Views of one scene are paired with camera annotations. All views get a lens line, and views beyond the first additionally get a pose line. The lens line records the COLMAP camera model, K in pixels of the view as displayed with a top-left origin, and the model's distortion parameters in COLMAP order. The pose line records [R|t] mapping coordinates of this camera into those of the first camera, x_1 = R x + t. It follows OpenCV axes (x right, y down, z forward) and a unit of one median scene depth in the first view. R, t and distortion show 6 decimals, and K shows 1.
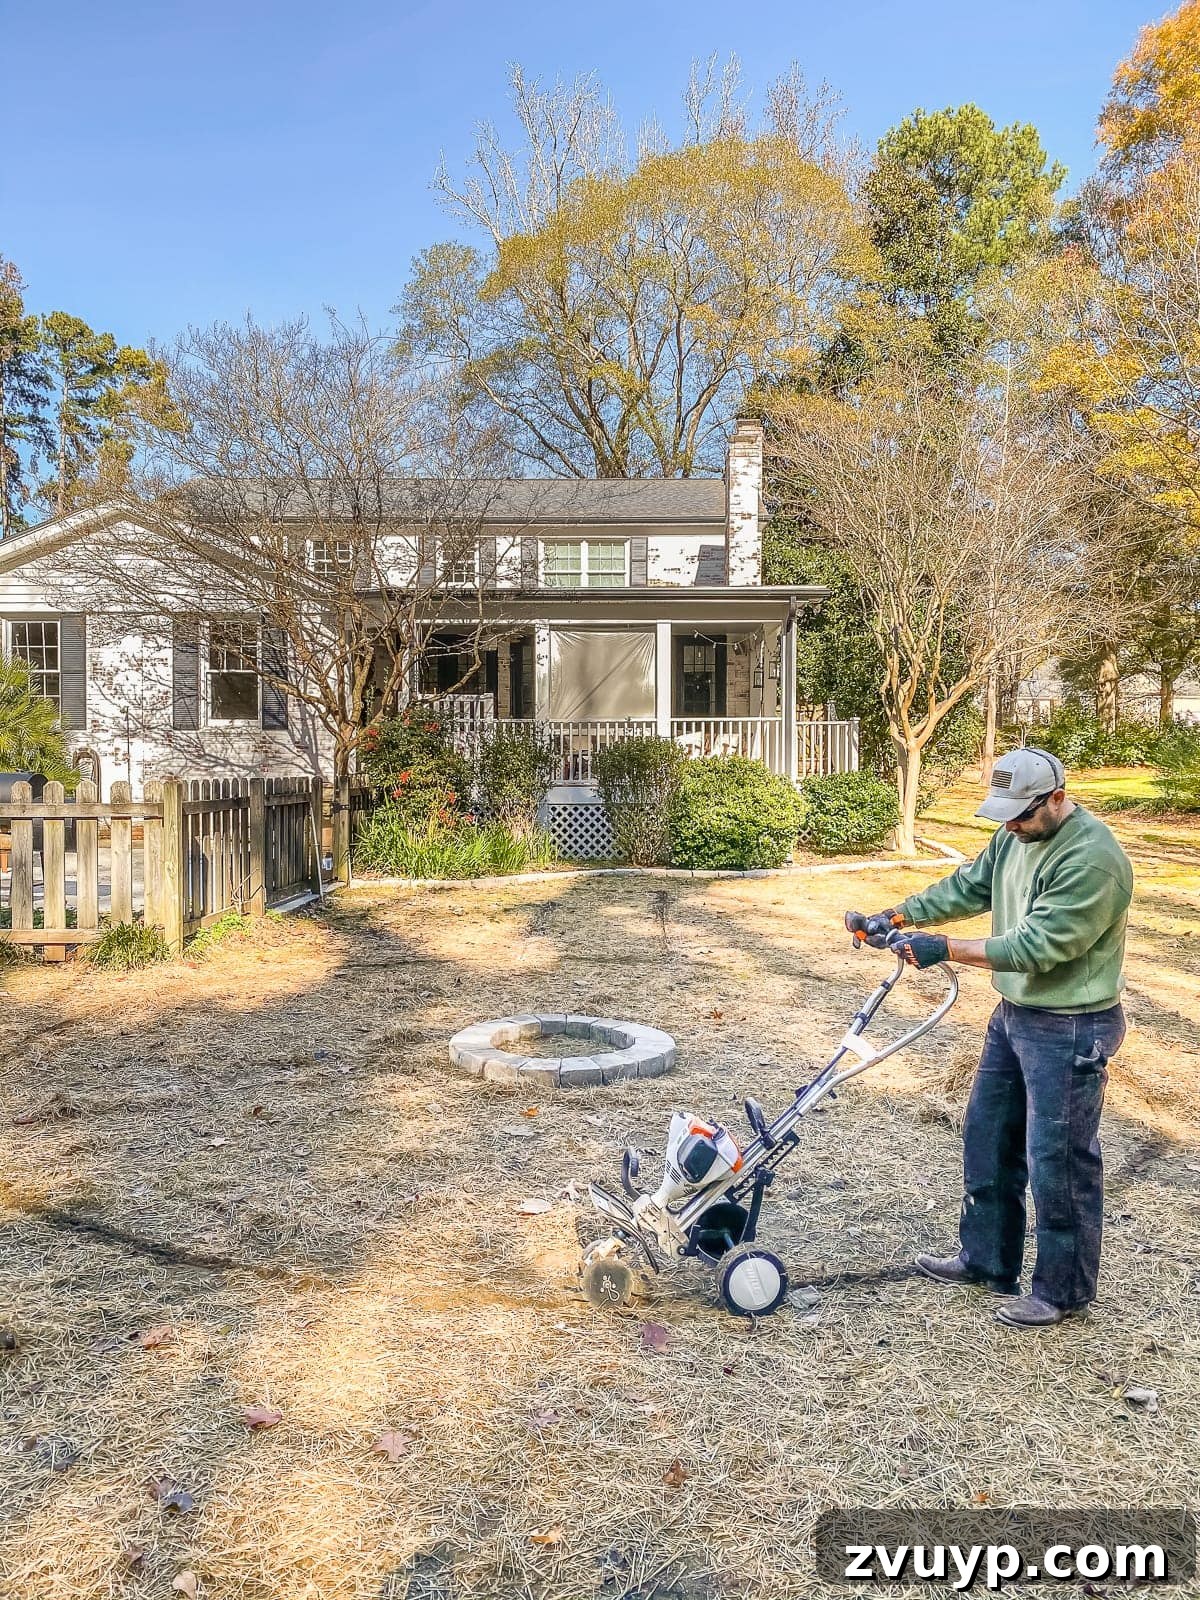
lens RADIAL K [[1189.8, 0, 600.0], [0, 1189.8, 800.0], [0, 0, 1]] dist [0.062846, -0.088584]
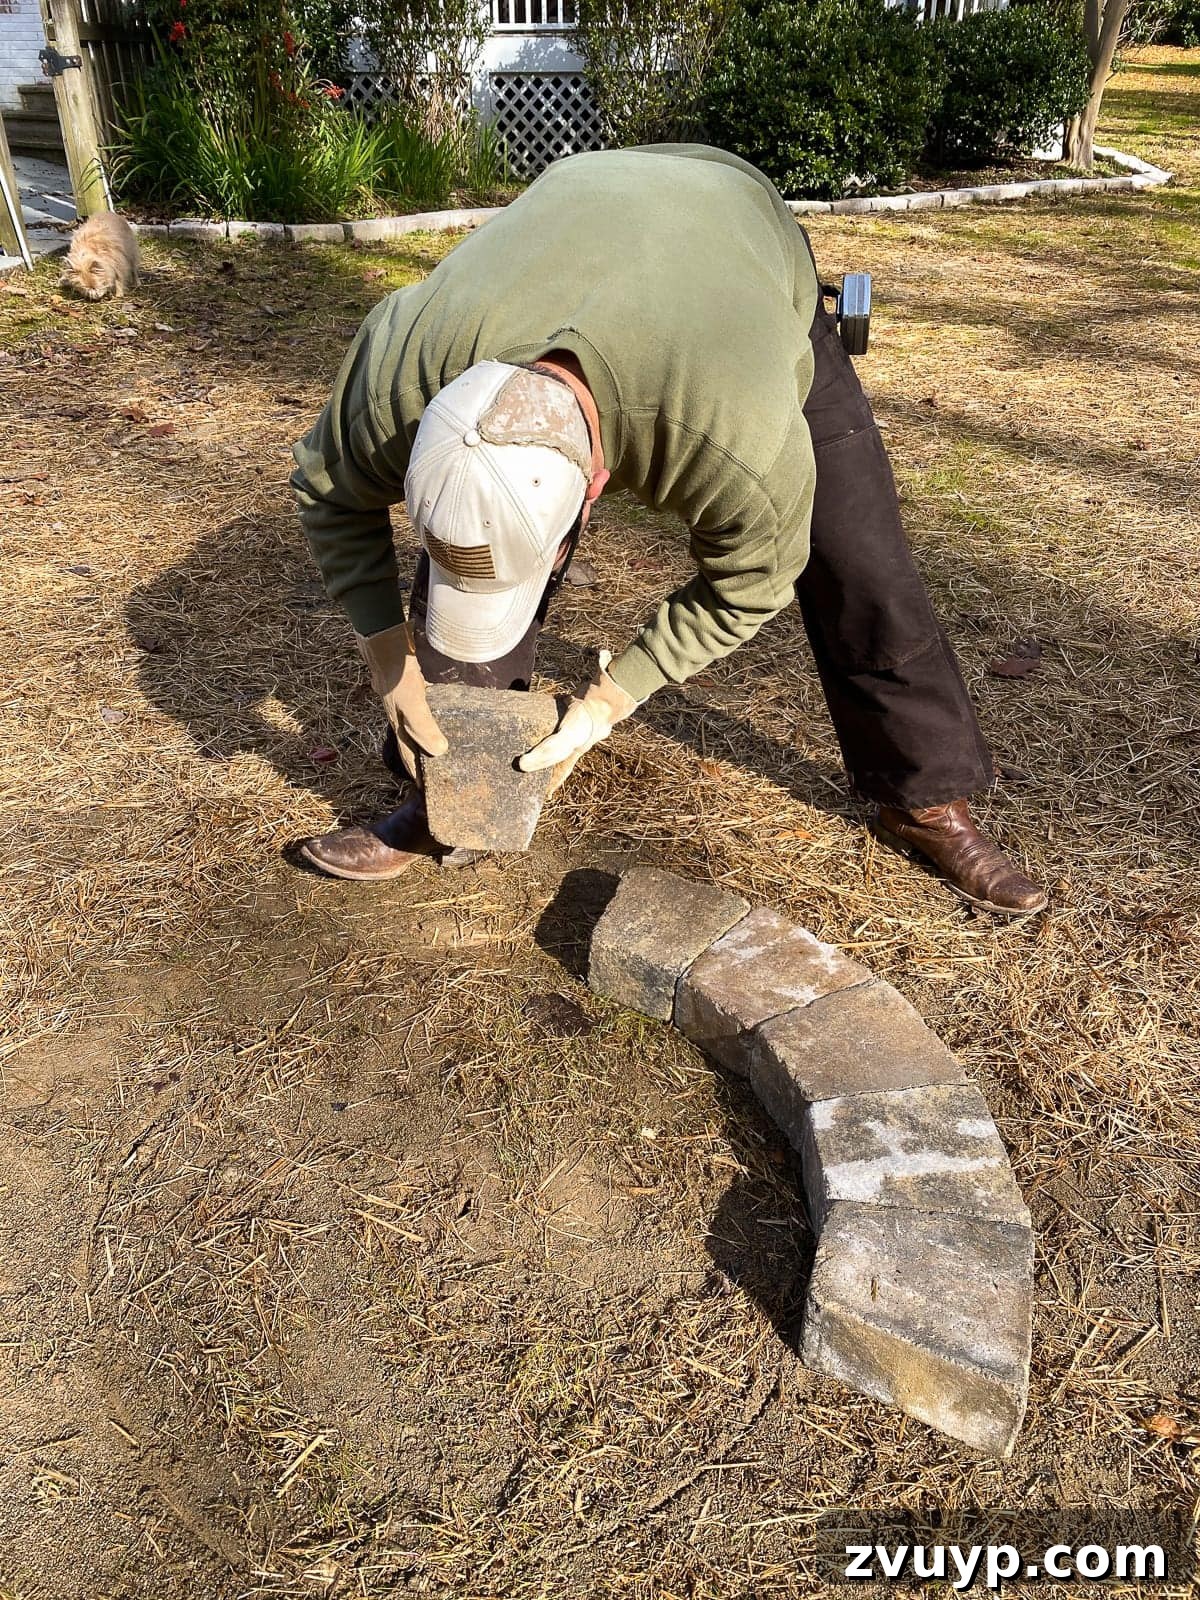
lens RADIAL K [[1241.0, 0, 600.0], [0, 1241.0, 800.0], [0, 0, 1]] dist [0.003229, 0.000859]
pose [[0.999808, -0.011583, 0.015783, -0.003495], [0.002401, 0.872646, 0.488348, 0.015444], [-0.019430, -0.488216, 0.872507, 0.277125]]
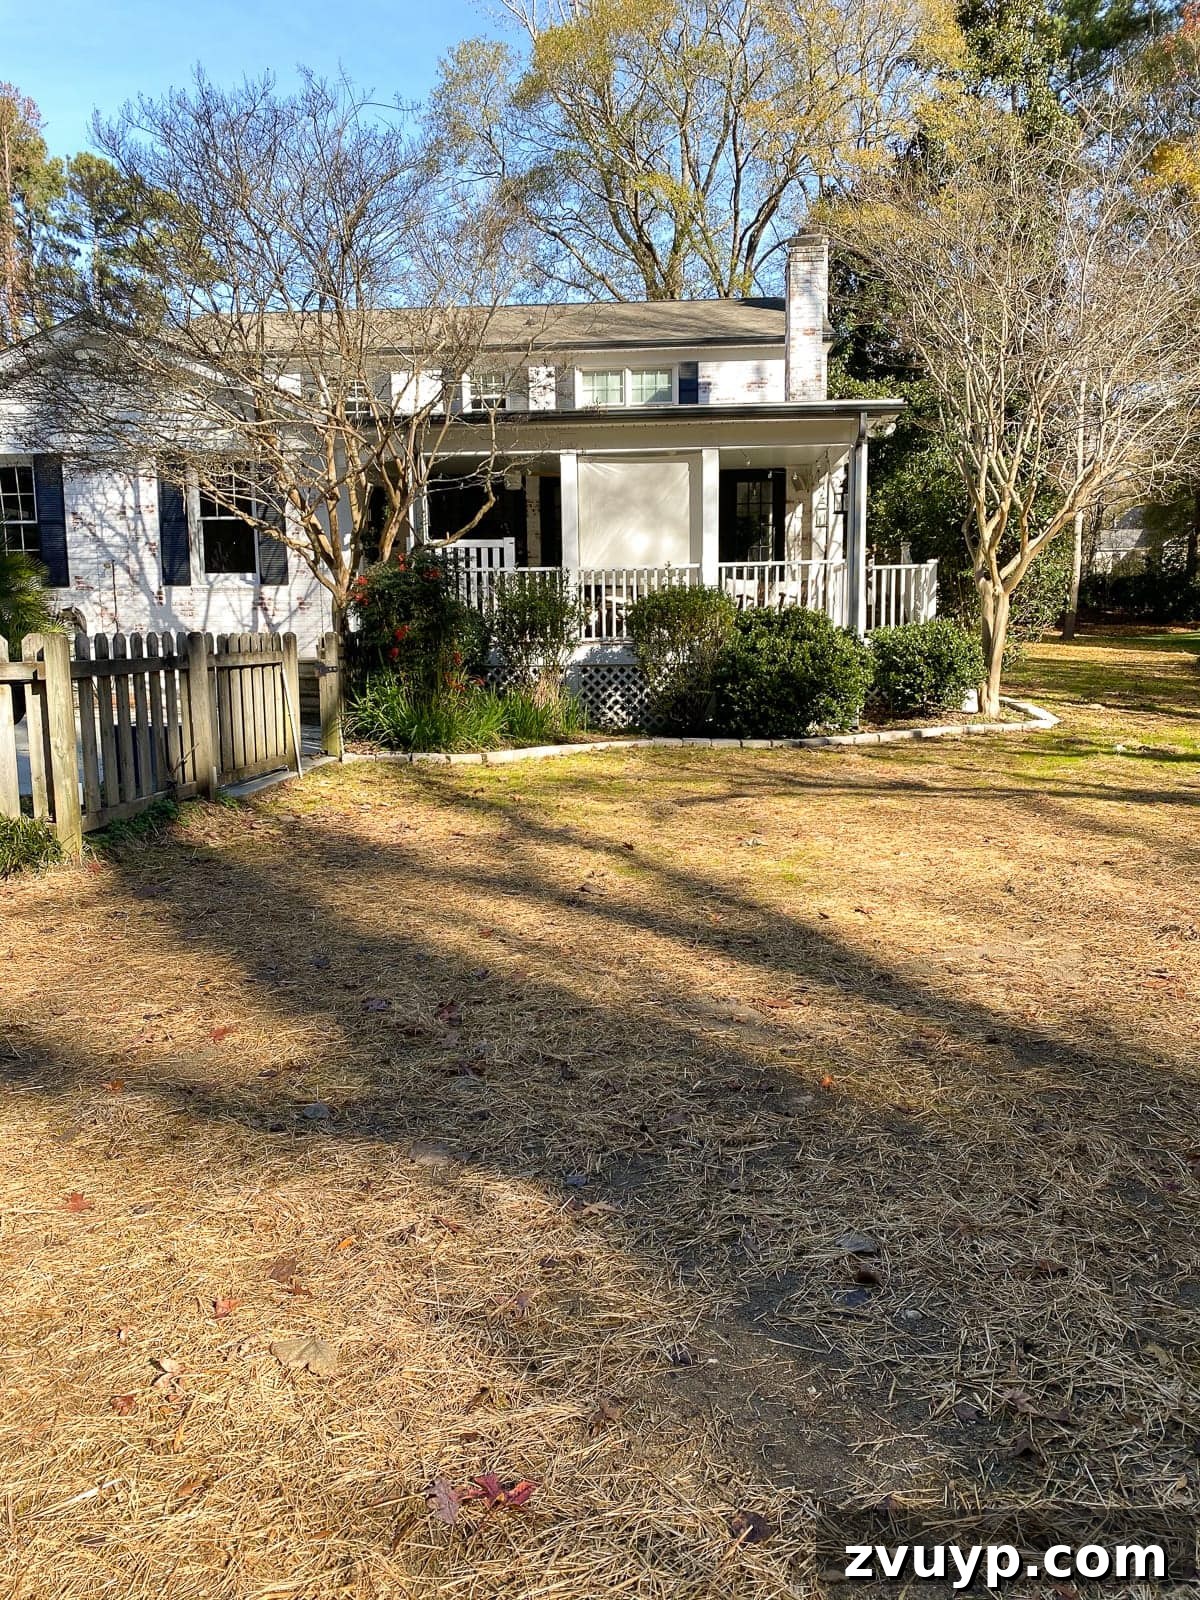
lens RADIAL K [[1205.5, 0, 600.0], [0, 1205.5, 800.0], [0, 0, 1]] dist [0.015338, -0.002027]
pose [[0.998764, -0.006332, -0.049302, 0.014358], [0.011803, 0.993698, 0.111463, 0.003327], [0.048286, -0.111907, 0.992545, 0.097570]]
